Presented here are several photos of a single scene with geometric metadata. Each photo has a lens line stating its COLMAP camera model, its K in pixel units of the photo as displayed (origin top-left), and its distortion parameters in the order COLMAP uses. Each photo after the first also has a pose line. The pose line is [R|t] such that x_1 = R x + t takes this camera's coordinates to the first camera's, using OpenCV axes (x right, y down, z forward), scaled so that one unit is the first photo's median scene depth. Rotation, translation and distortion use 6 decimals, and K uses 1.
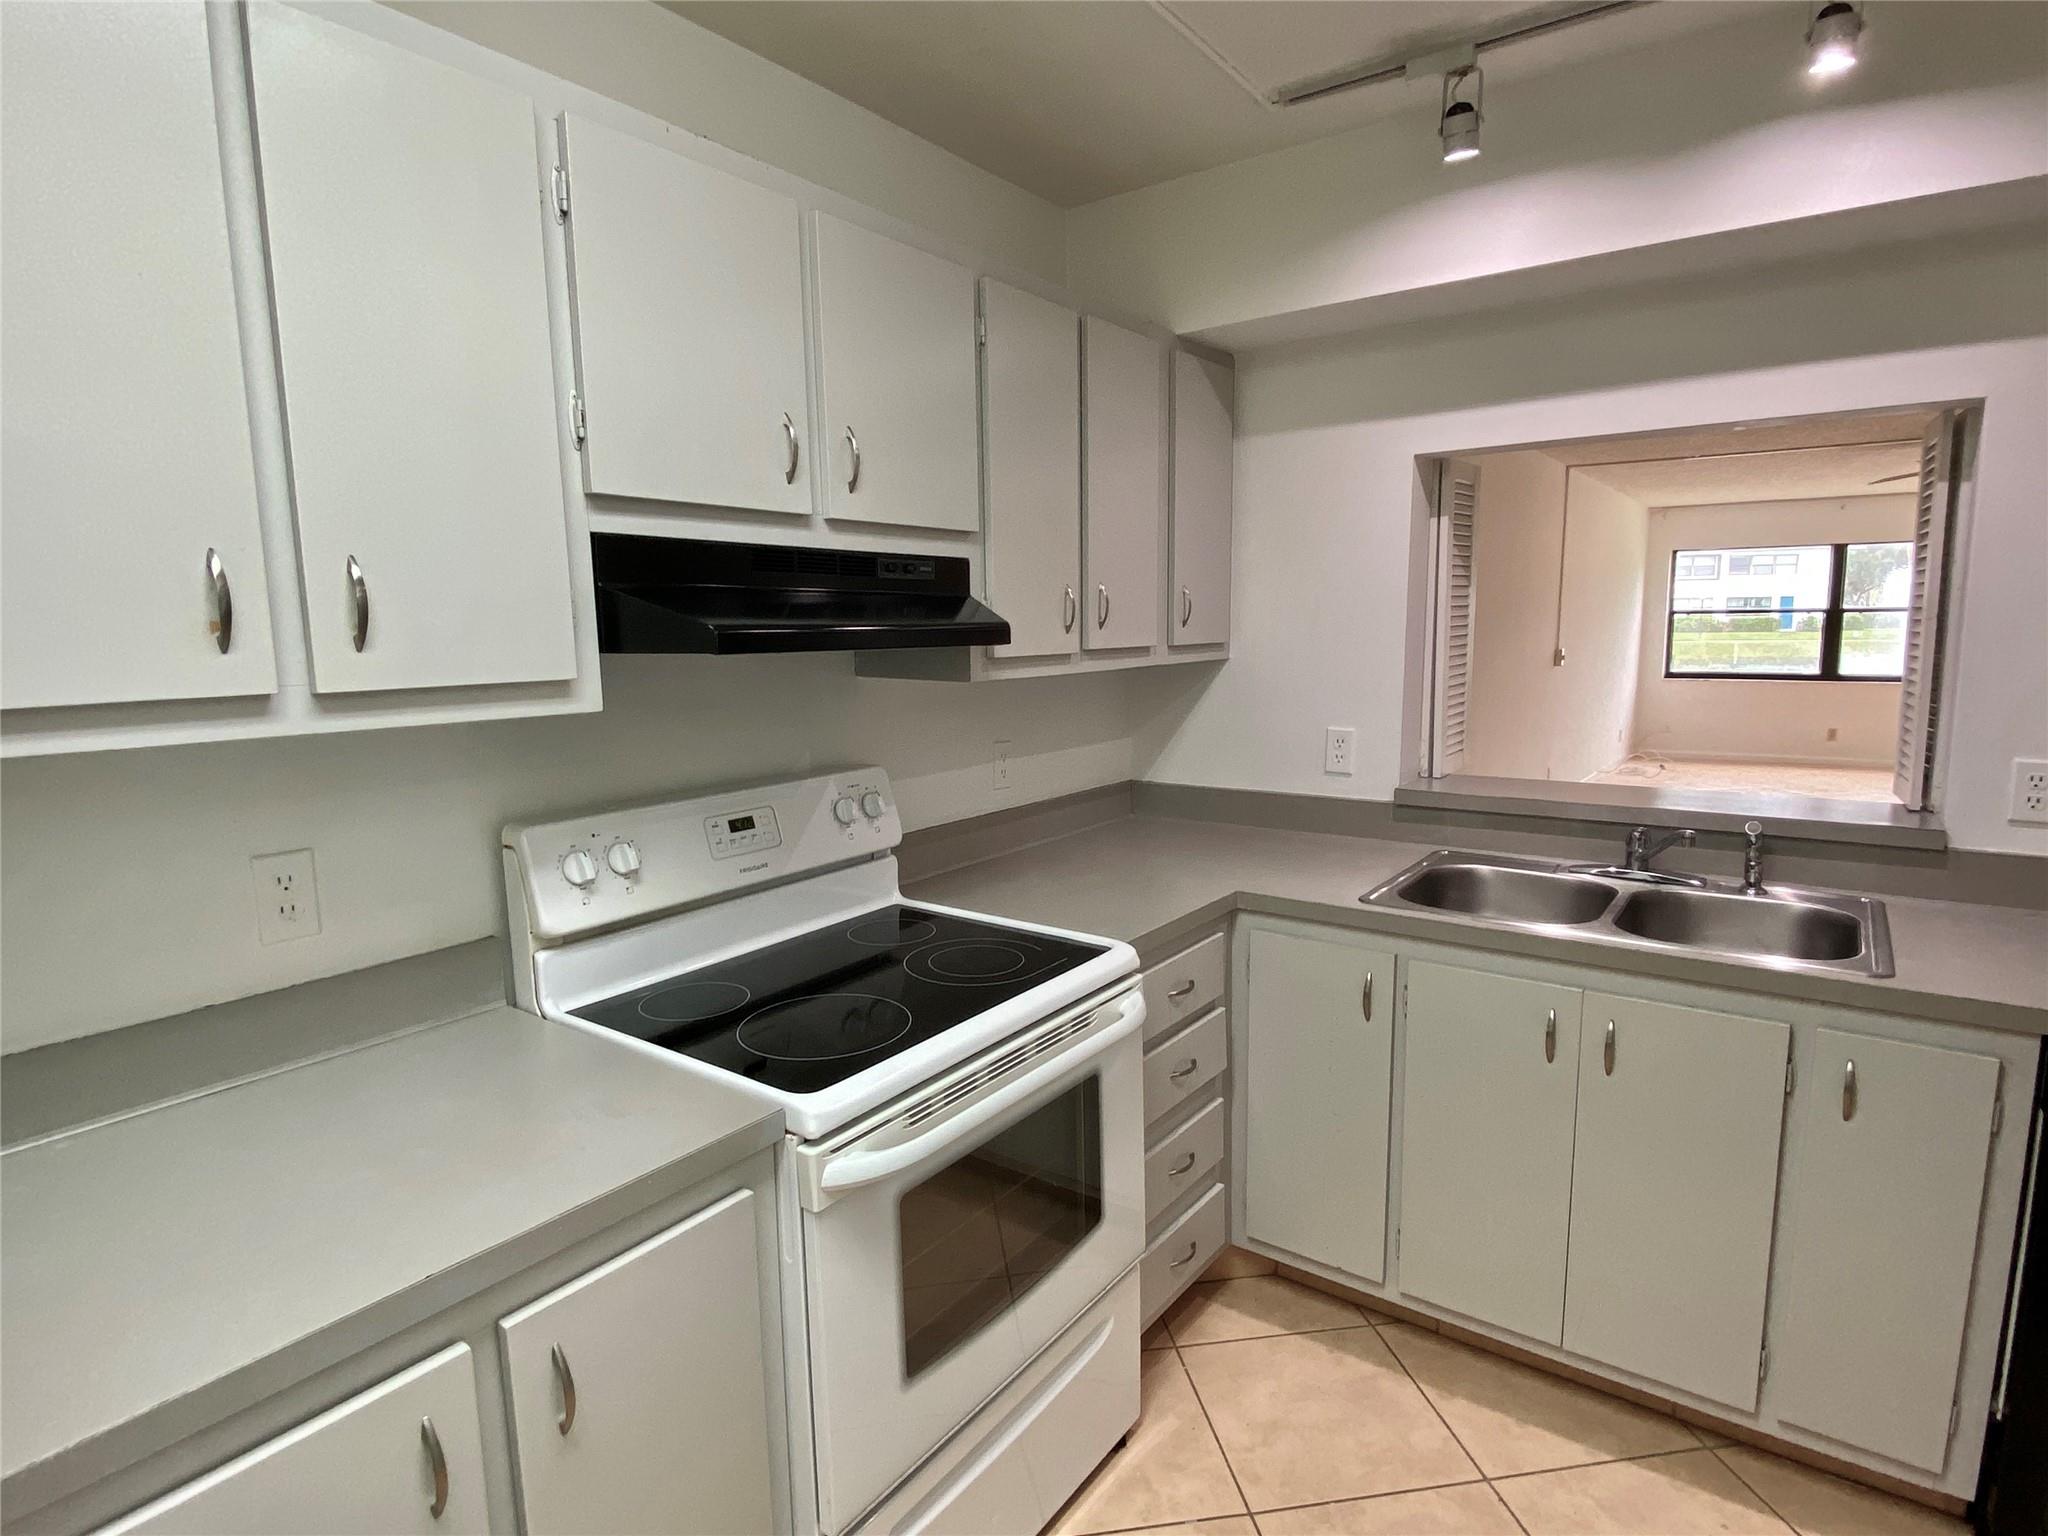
lens RADIAL K [[1083.0, 0, 1024.0], [0, 1083.0, 768.0], [0, 0, 1]] dist [0.066814, -0.041422]
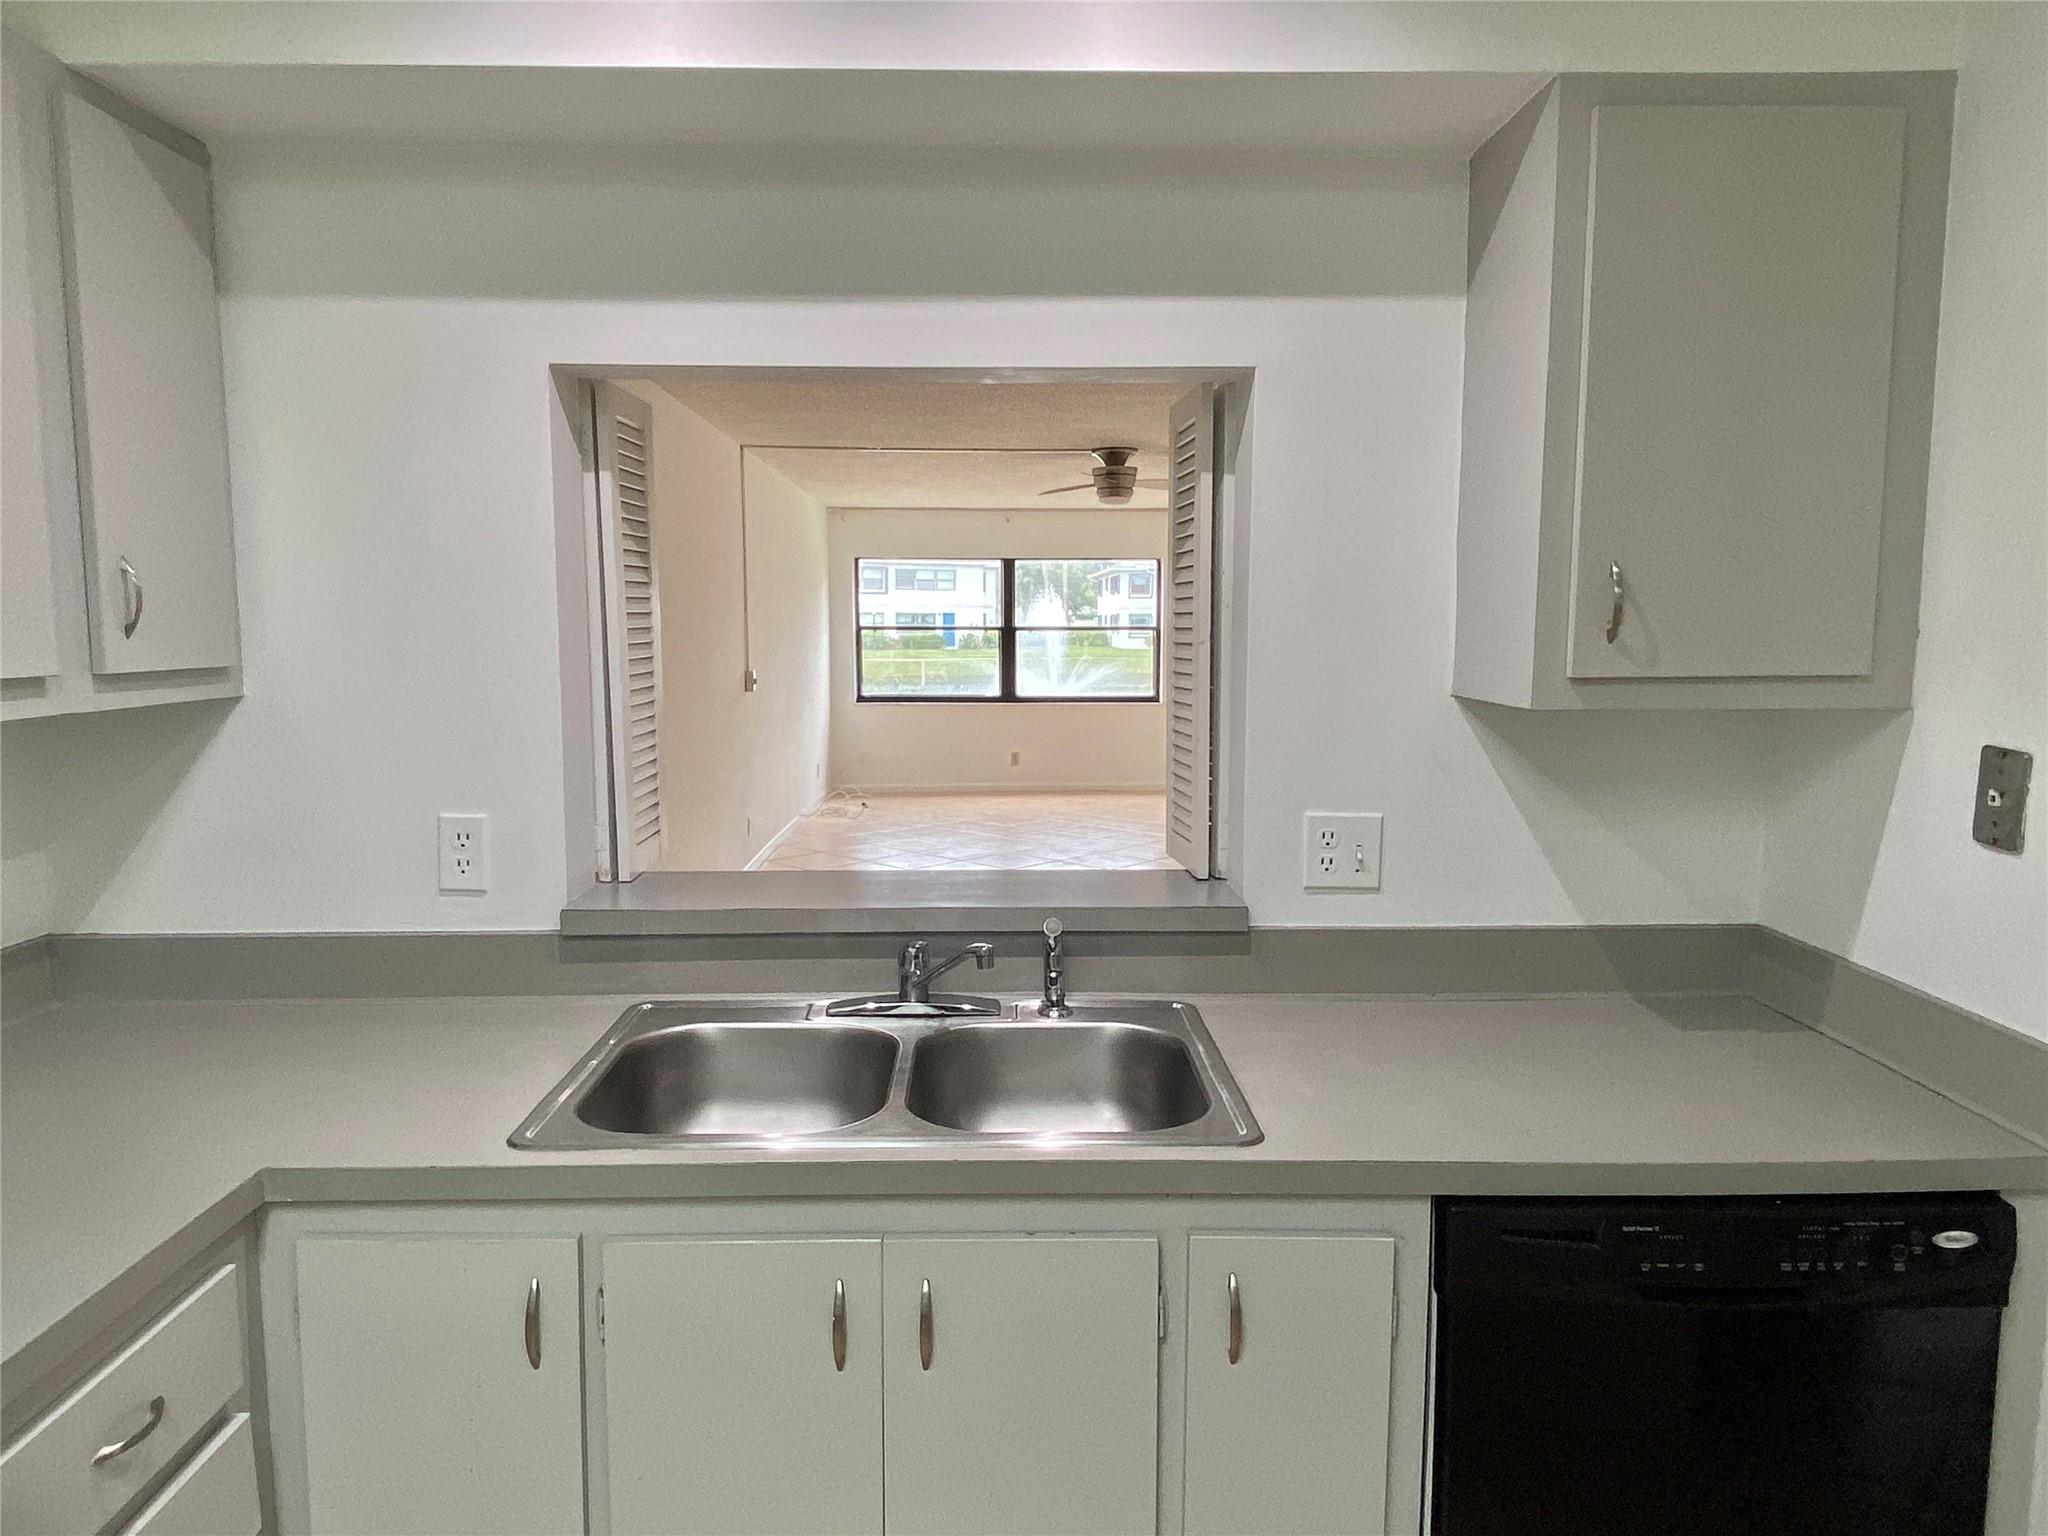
lens RADIAL K [[1381.6, 0, 1024.0], [0, 1381.6, 768.0], [0, 0, 1]] dist [0.054544, -0.080615]
pose [[0.793869, -0.052076, 0.605855, 0.079025], [0.074387, 0.997160, -0.011762, -0.030902], [-0.603522, 0.054405, 0.795488, 0.220609]]
